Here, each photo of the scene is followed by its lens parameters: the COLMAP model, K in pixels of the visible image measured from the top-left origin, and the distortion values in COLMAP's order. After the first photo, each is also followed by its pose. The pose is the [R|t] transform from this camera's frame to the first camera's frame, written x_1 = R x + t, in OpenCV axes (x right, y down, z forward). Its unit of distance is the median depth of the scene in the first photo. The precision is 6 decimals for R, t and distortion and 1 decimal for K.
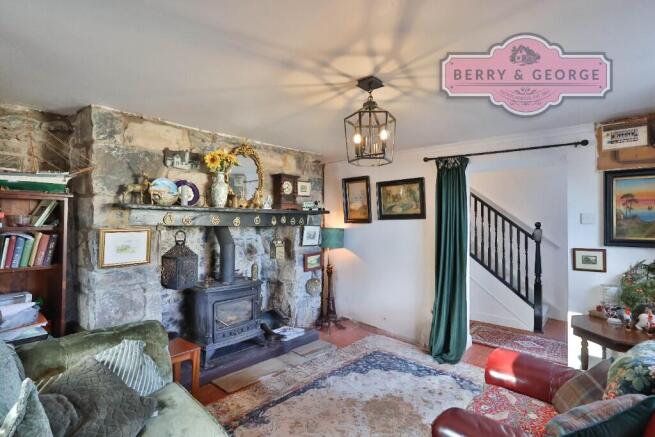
lens RADIAL K [[319.9, 0, 327.3], [0, 319.9, 219.4], [0, 0, 1]] dist [-0.001991, -0.001096]
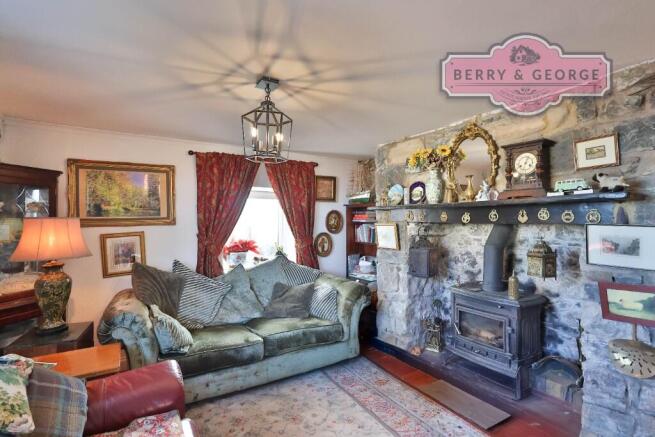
lens RADIAL K [[319.9, 0, 326.8], [0, 319.9, 218.8], [0, 0, 1]] dist [-0.001991, -0.001096]
pose [[-0.289318, -0.008030, -0.957199, 0.809870], [0.003394, 0.999950, -0.009415, 0.020405], [0.957227, -0.005973, -0.289276, 1.118188]]
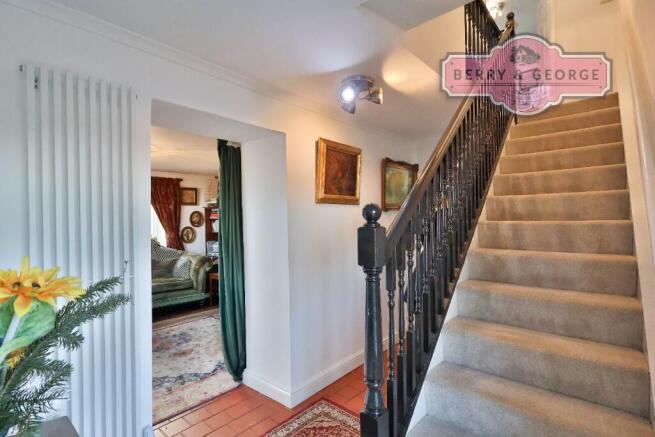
lens RADIAL K [[319.9, 0, 328.2], [0, 319.9, 218.3], [0, 0, 1]] dist [-0.001991, -0.001096]
pose [[-0.001595, -0.003091, -0.999994, 1.652983], [0.026676, 0.999639, -0.003133, 0.050241], [0.999643, -0.026681, -0.001512, 1.694755]]
